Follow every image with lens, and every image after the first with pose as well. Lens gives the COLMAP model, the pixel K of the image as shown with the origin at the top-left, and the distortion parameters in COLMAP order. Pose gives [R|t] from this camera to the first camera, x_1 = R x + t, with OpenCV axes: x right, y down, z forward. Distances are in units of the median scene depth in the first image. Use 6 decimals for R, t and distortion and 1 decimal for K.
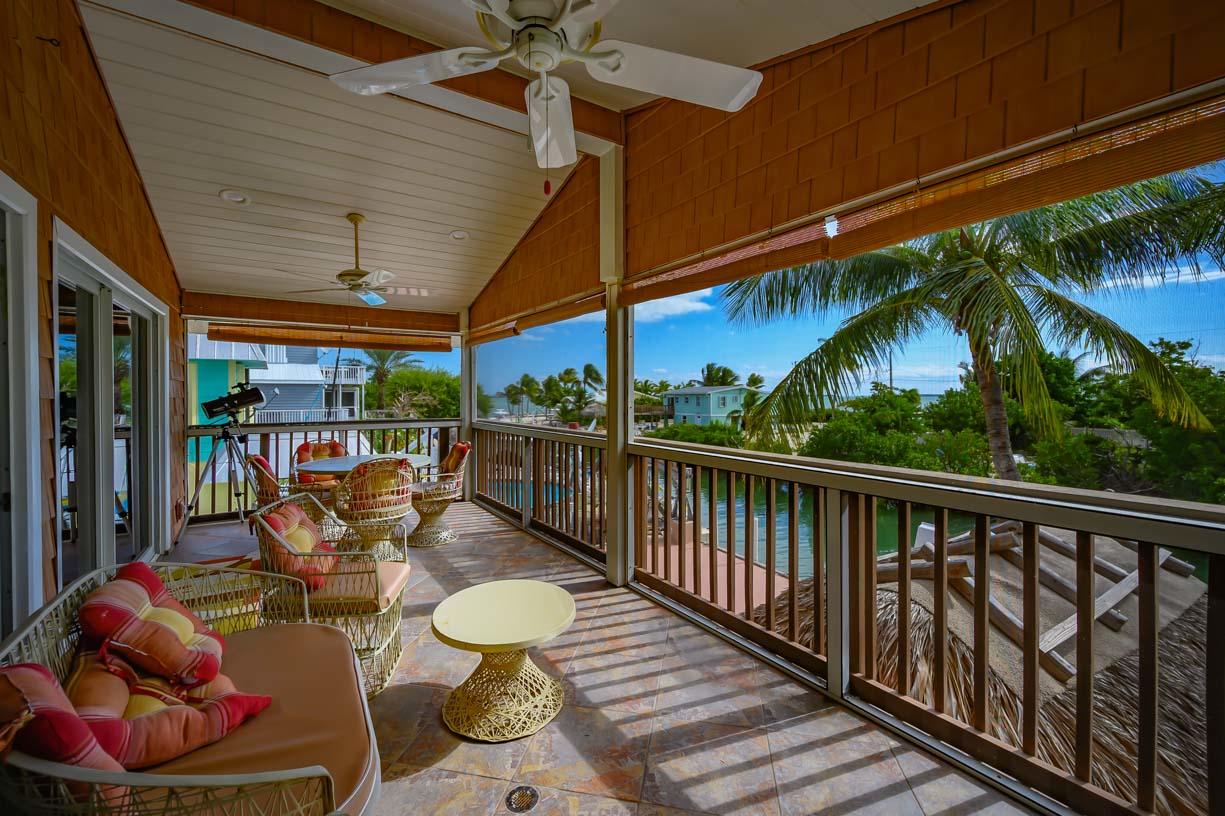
lens RADIAL K [[494.6, 0, 611.7], [0, 494.6, 395.8], [0, 0, 1]] dist [-0.002515, -0.000137]
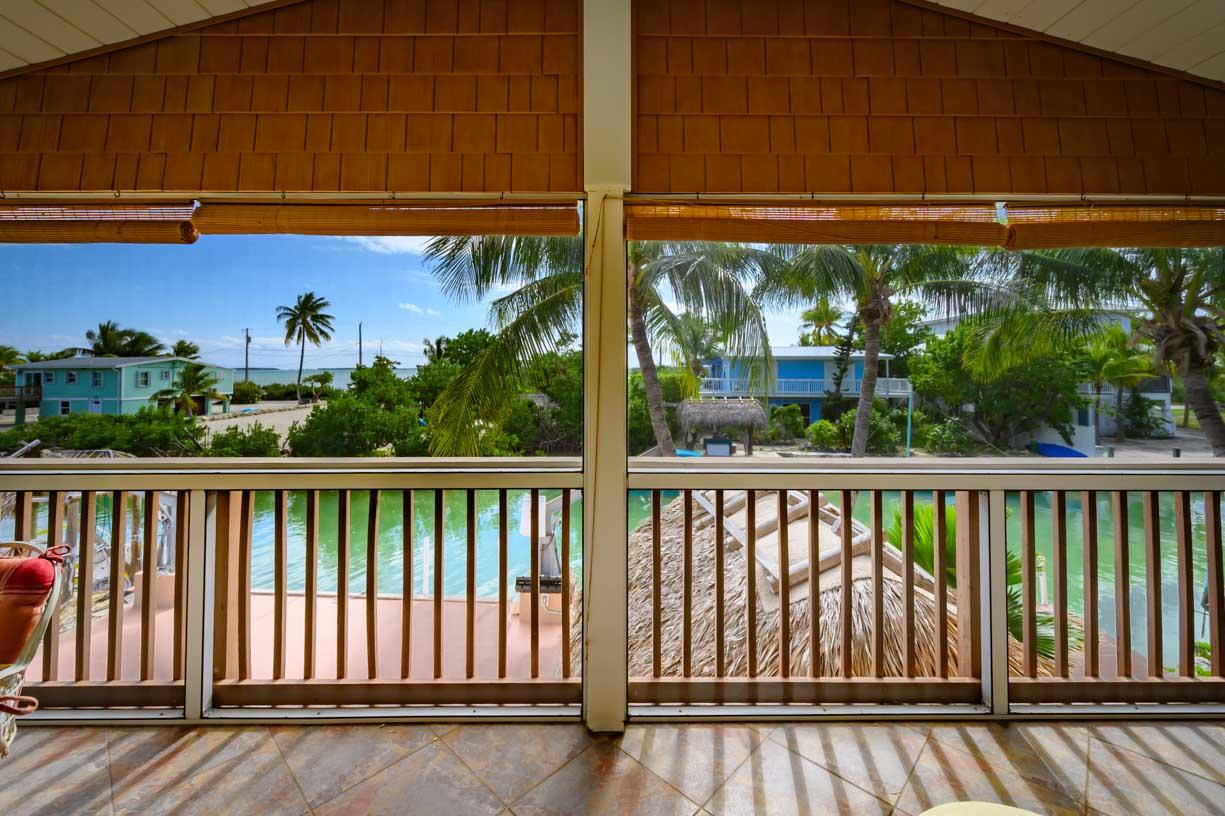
lens RADIAL K [[515.5, 0, 603.9], [0, 515.5, 344.7], [0, 0, 1]] dist [-0.000530, 0.000111]
pose [[0.551772, 0.036565, 0.833193, -0.055180], [0.003037, 0.998944, -0.045851, -0.002773], [-0.833990, 0.027830, 0.551078, 0.075161]]
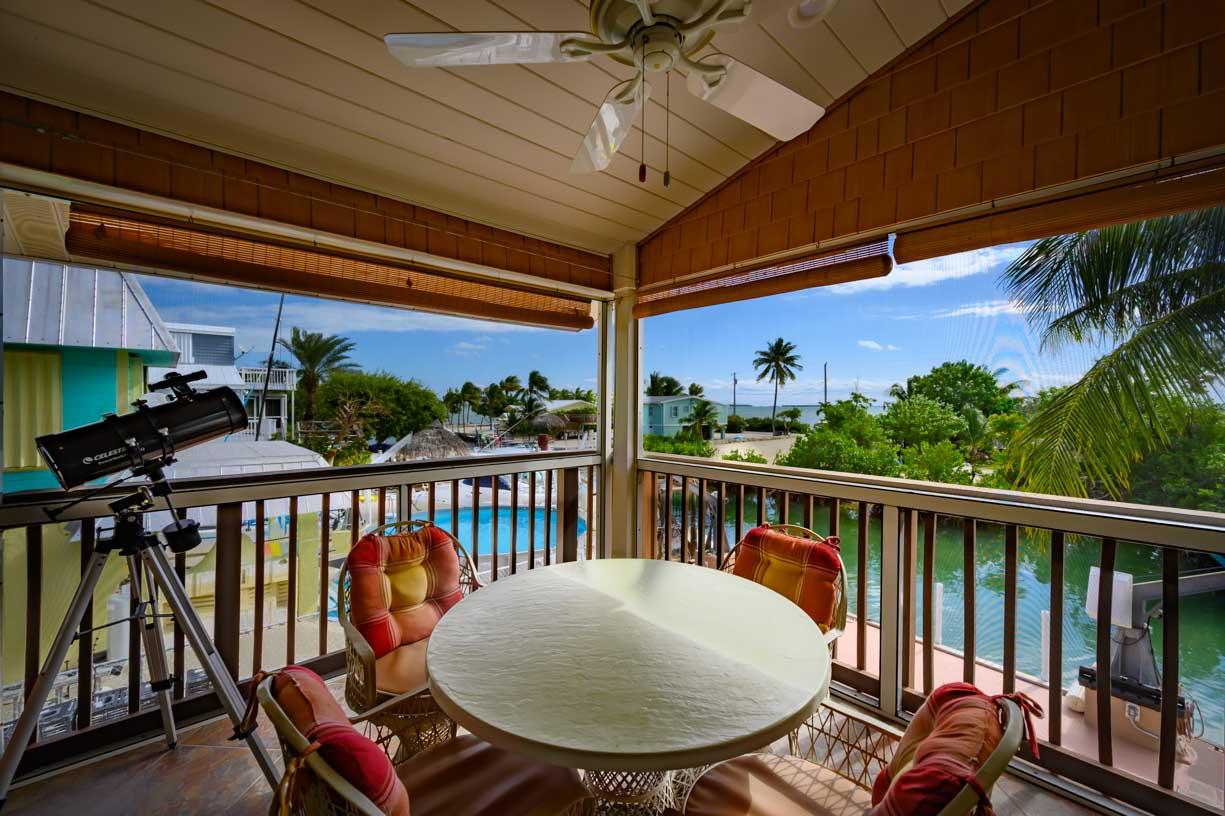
lens RADIAL K [[485.5, 0, 611.7], [0, 485.5, 403.6], [0, 0, 1]] dist [-0.002177, -0.000108]
pose [[0.989902, 0.005817, 0.141633, -0.076495], [-0.005474, 0.999981, -0.002812, -0.001037], [-0.141647, 0.002008, 0.989915, 0.095485]]
